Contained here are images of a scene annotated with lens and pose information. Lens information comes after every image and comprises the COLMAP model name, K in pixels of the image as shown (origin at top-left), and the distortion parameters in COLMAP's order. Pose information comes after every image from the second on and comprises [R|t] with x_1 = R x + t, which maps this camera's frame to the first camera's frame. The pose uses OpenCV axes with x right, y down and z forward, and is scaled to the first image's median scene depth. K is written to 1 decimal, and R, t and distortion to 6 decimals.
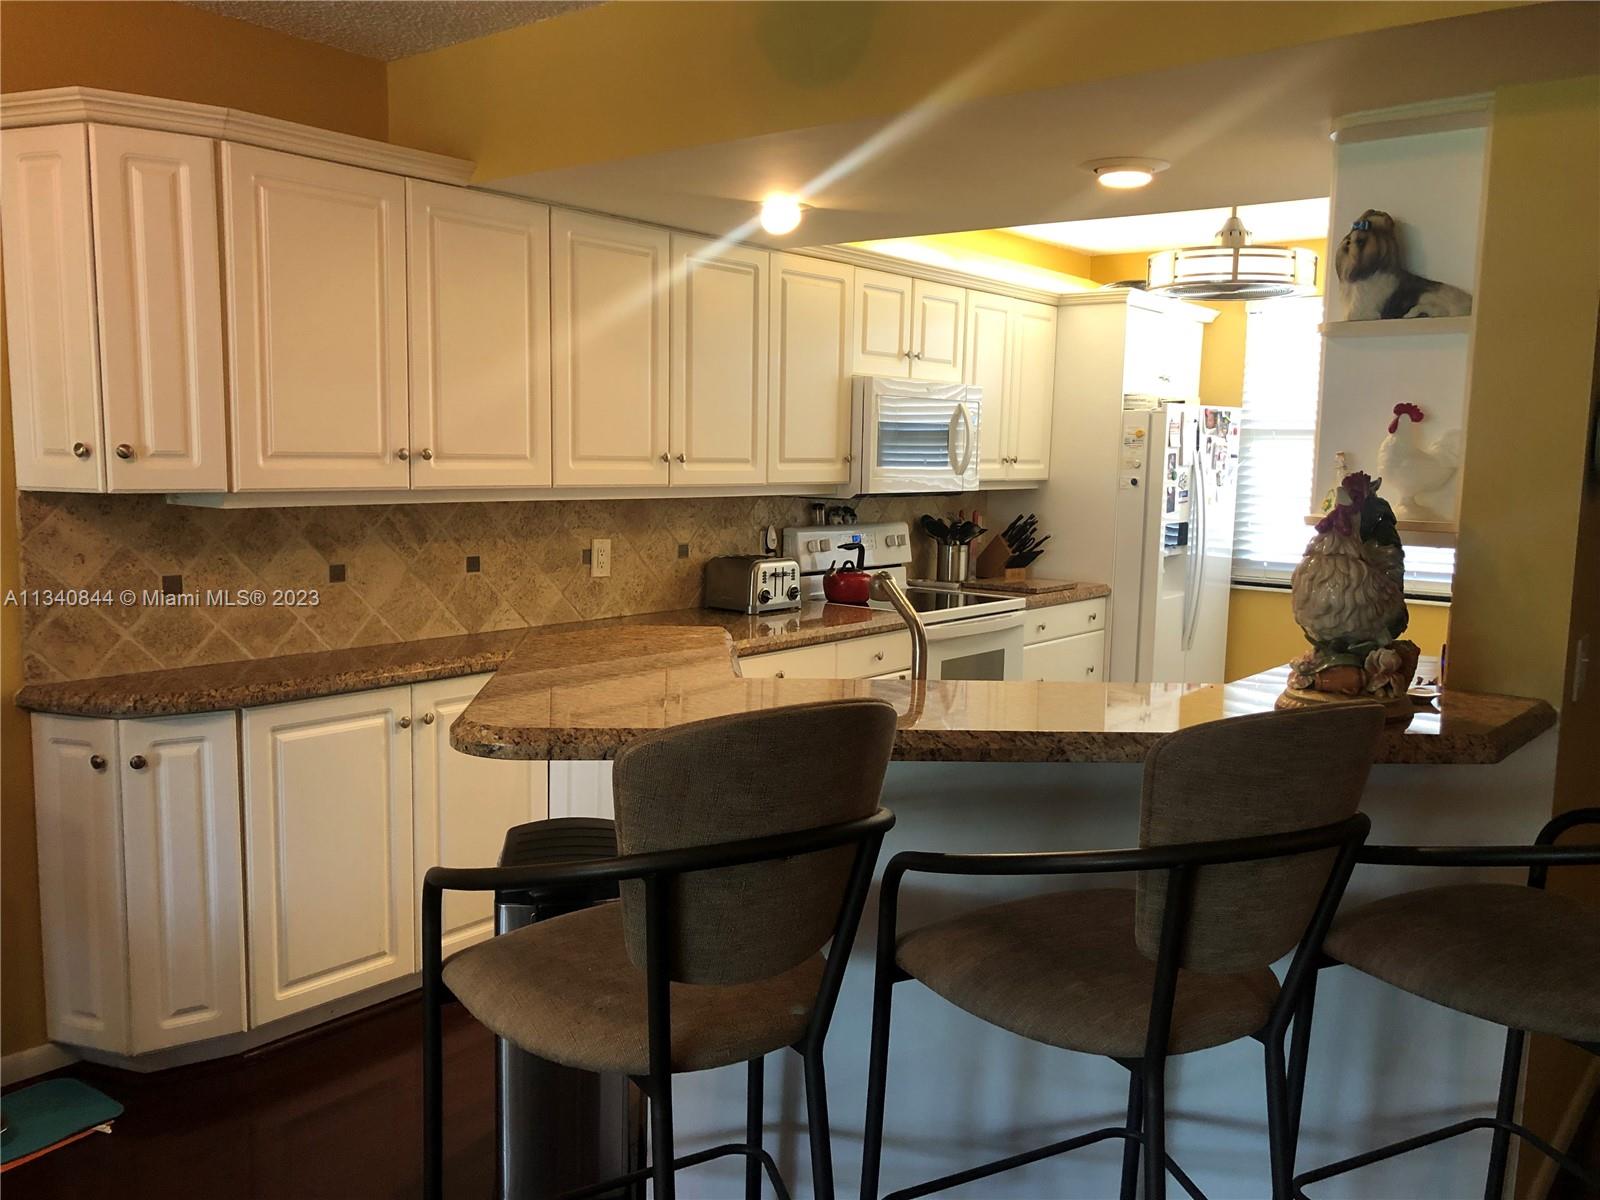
lens RADIAL K [[1305.3, 0, 800.0], [0, 1305.3, 600.0], [0, 0, 1]] dist [0.133718, -0.316392]
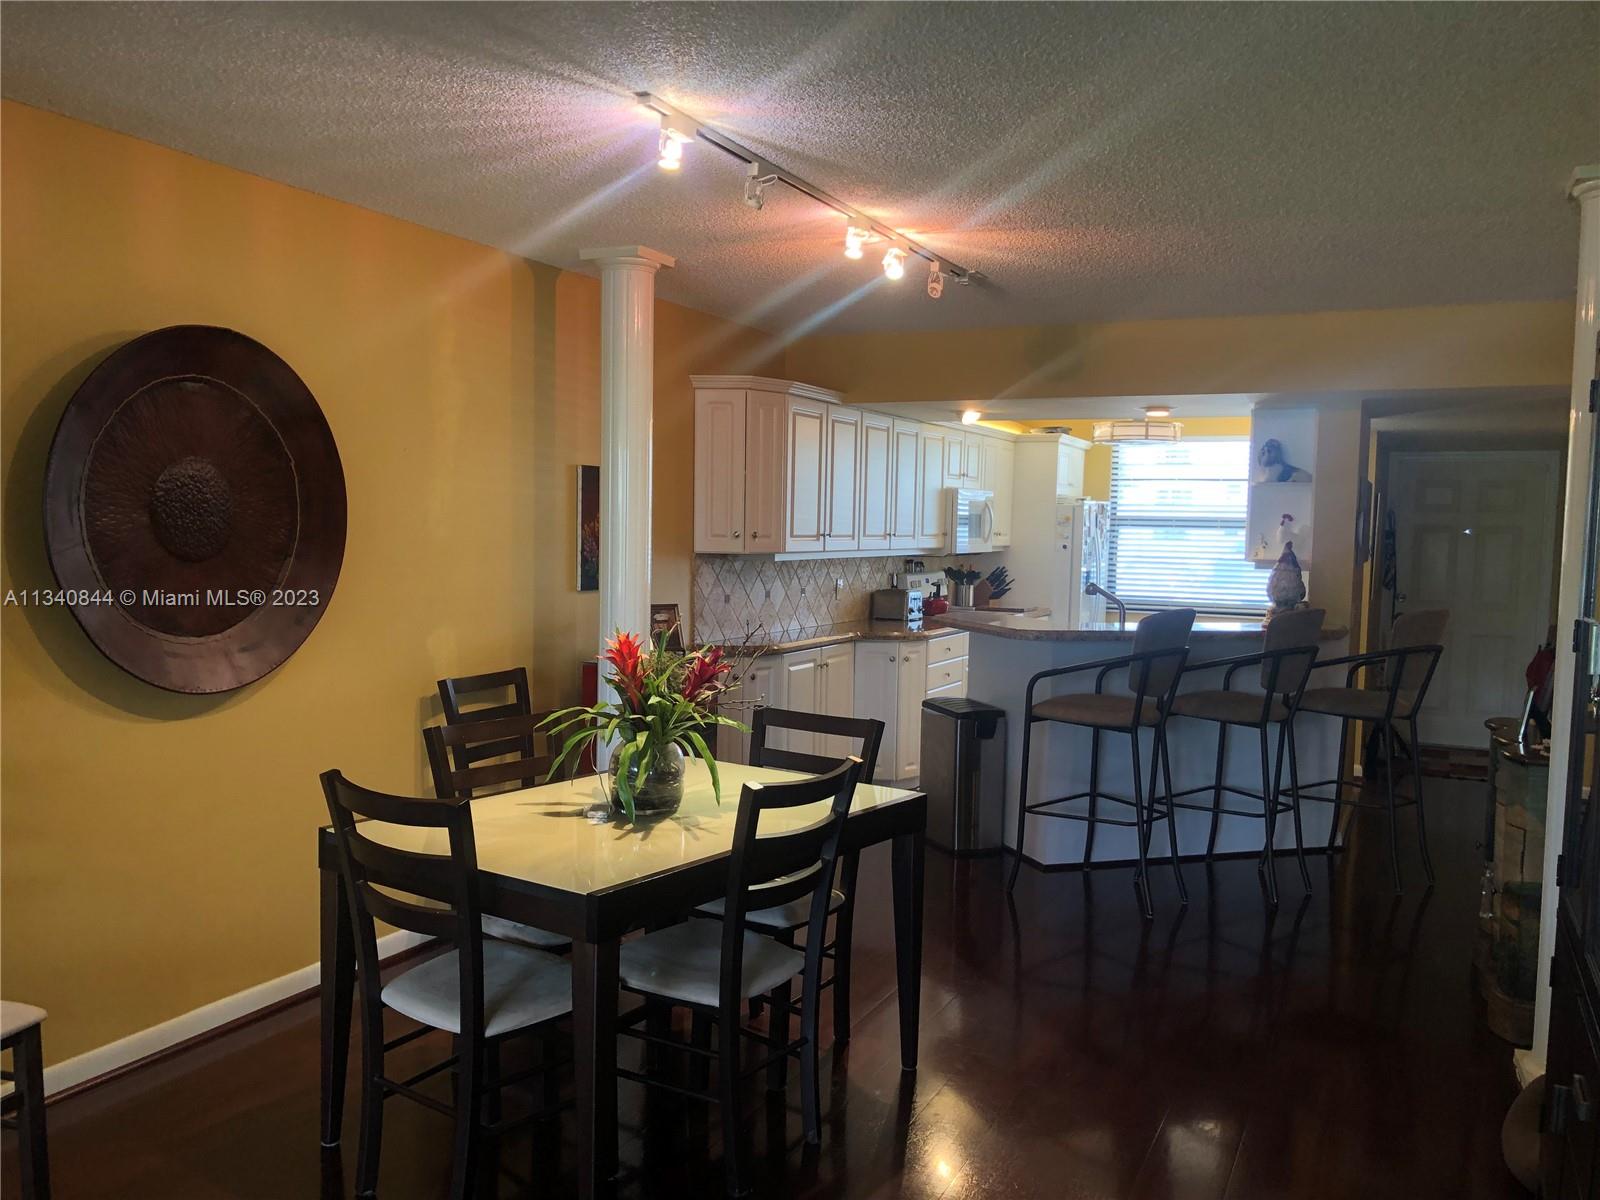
lens RADIAL K [[1305.3, 0, 800.0], [0, 1305.3, 600.0], [0, 0, 1]] dist [0.133718, -0.316392]
pose [[0.973957, -0.014075, 0.226296, -0.619360], [0.025565, 0.998524, -0.047924, 0.068981], [-0.225287, 0.052461, 0.972879, -0.753918]]
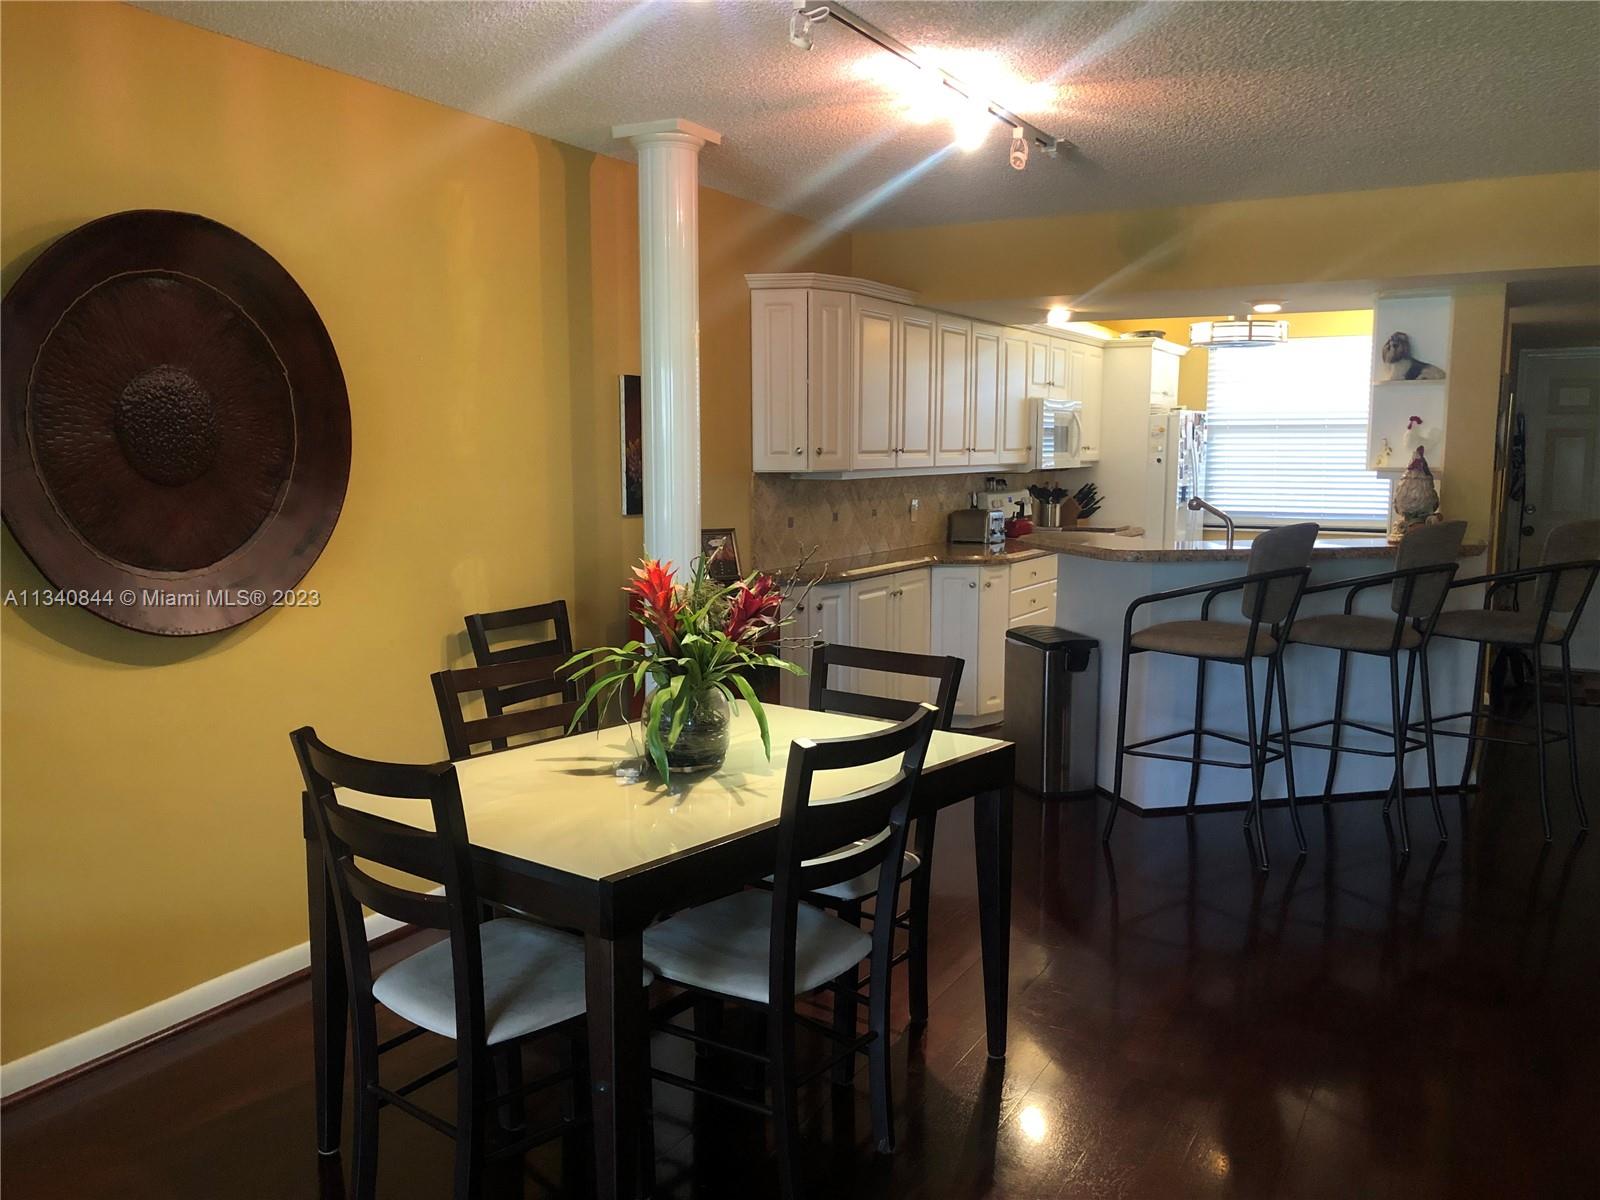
lens RADIAL K [[1305.3, 0, 800.0], [0, 1305.3, 600.0], [0, 0, 1]] dist [0.133718, -0.316392]
pose [[0.985319, -0.039633, 0.166057, -0.585976], [0.039140, 0.999214, 0.006243, 0.067449], [-0.166174, 0.000348, 0.986096, -0.644256]]
